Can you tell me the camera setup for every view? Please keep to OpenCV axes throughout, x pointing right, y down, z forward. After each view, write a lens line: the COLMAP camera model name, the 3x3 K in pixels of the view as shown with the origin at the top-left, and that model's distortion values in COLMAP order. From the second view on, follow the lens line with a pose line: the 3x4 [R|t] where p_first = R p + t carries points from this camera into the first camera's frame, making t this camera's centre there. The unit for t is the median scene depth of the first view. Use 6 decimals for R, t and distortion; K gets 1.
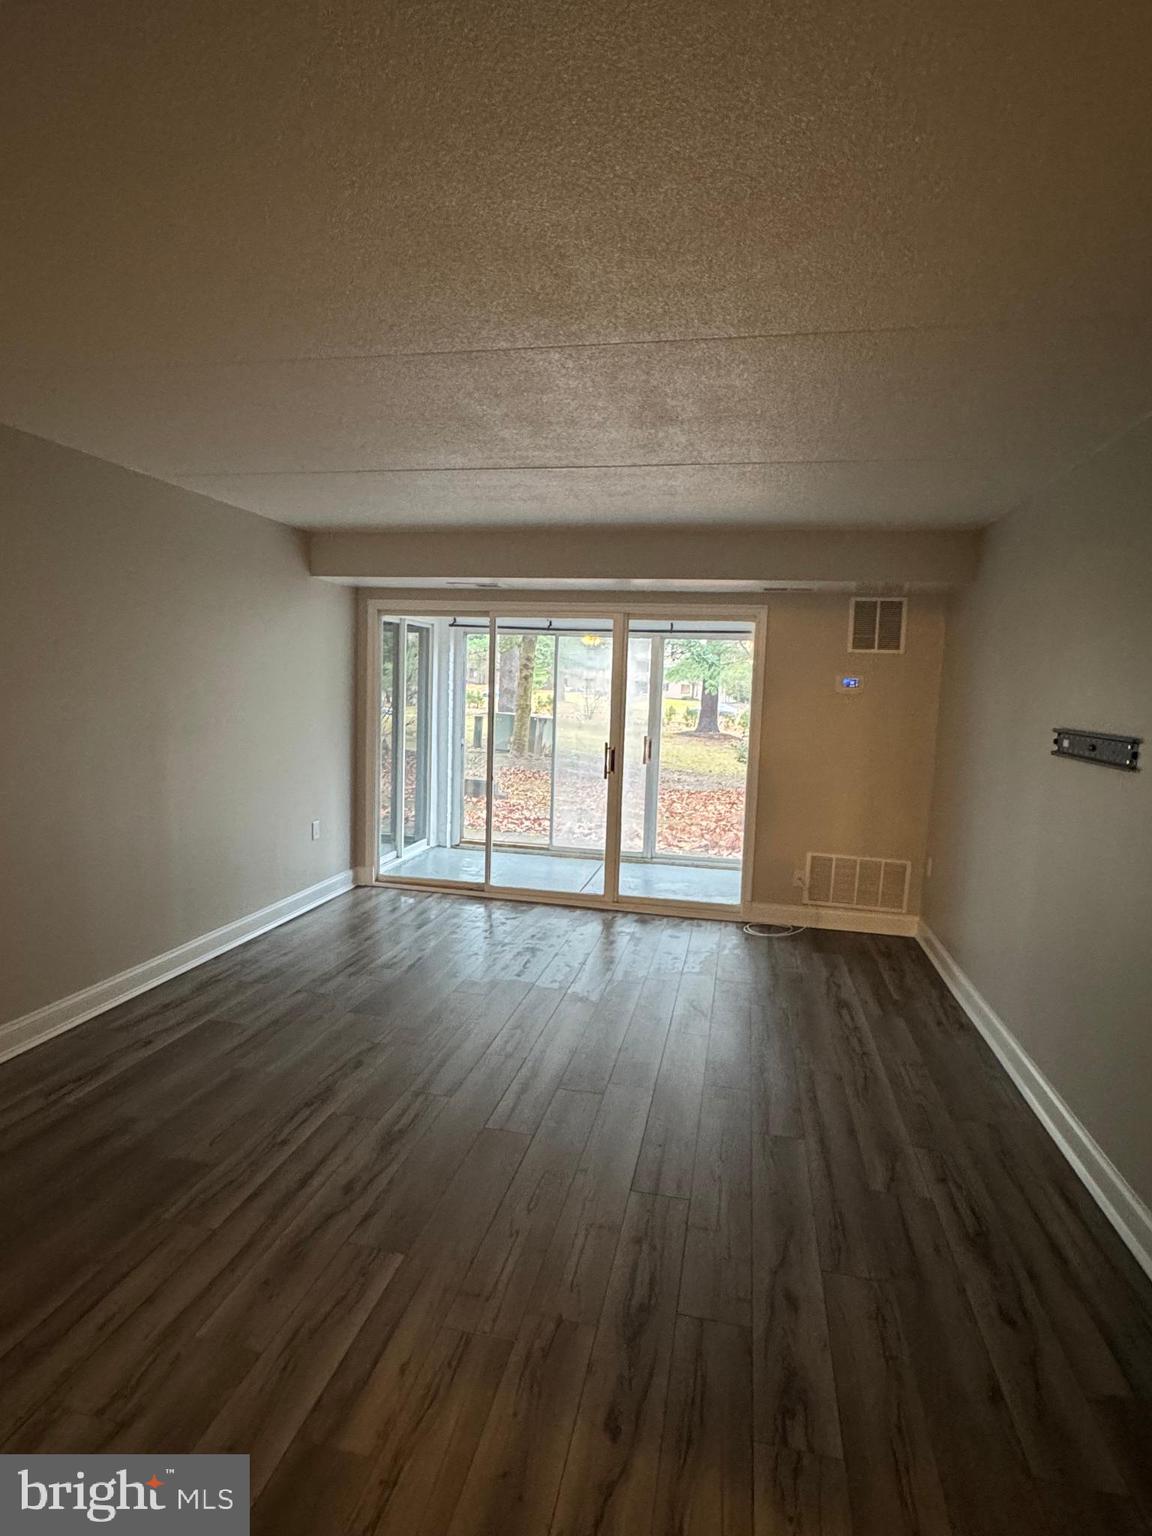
lens RADIAL K [[841.8, 0, 574.8], [0, 841.8, 813.8], [0, 0, 1]] dist [0.000312, 0.000208]
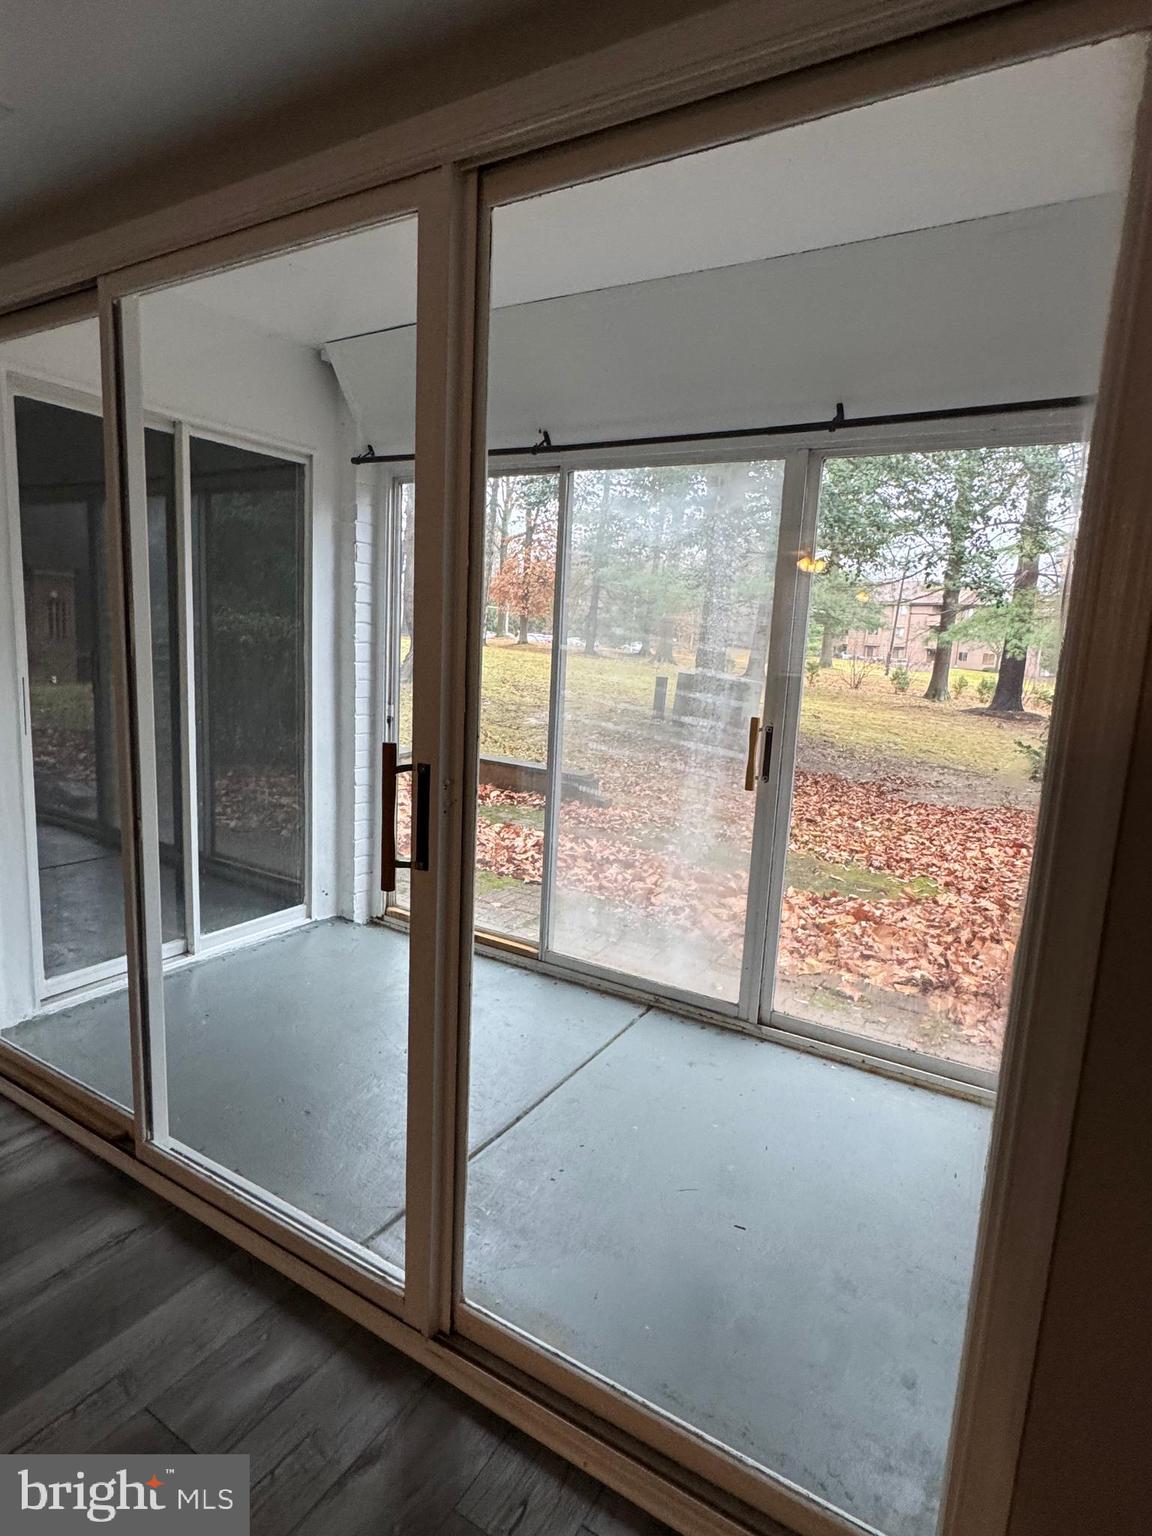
lens RADIAL K [[826.0, 0, 576.0], [0, 826.0, 768.0], [0, 0, 1]] dist [-0.000438, 0.000730]
pose [[0.944105, 0.068175, -0.322519, 0.107567], [-0.071866, 0.997414, 0.000467, -0.053034], [0.321717, 0.022737, 0.946563, 0.503465]]
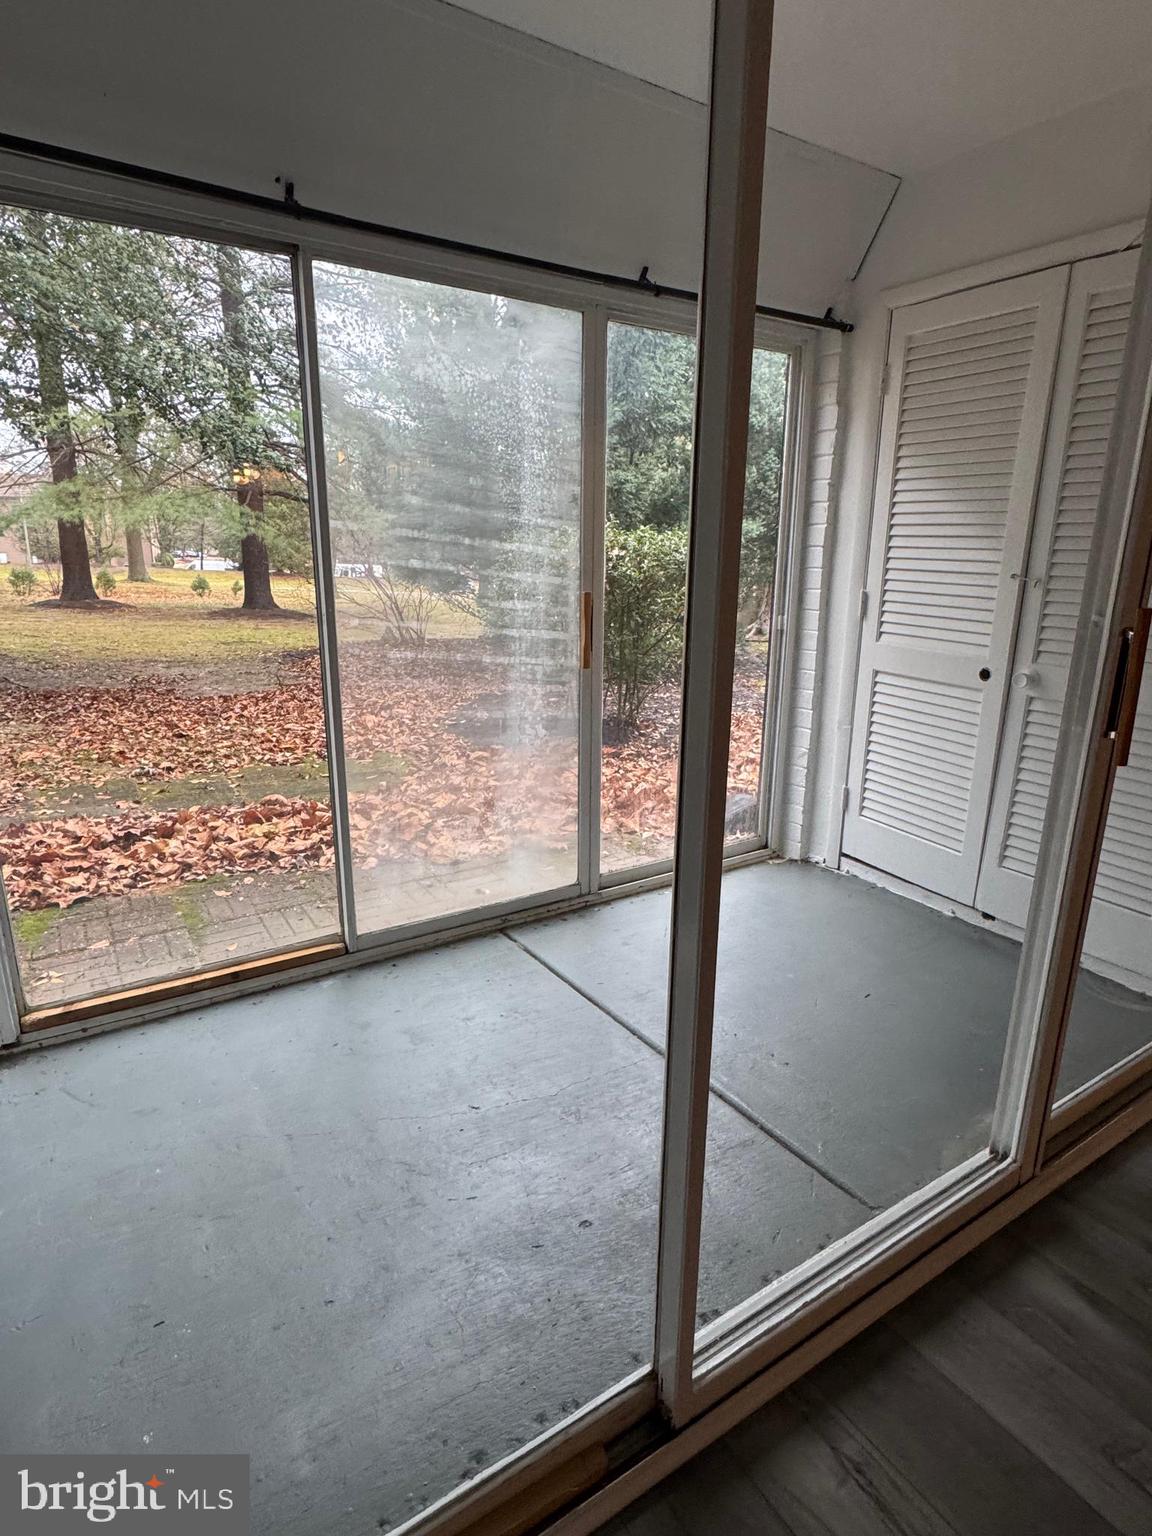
lens RADIAL K [[826.0, 0, 576.0], [0, 826.0, 768.0], [0, 0, 1]] dist [-0.000438, 0.000730]
pose [[0.713106, -0.201591, 0.671447, -0.161319], [0.122825, 0.978876, 0.163447, -0.064077], [-0.690213, -0.034085, 0.722803, 0.605252]]
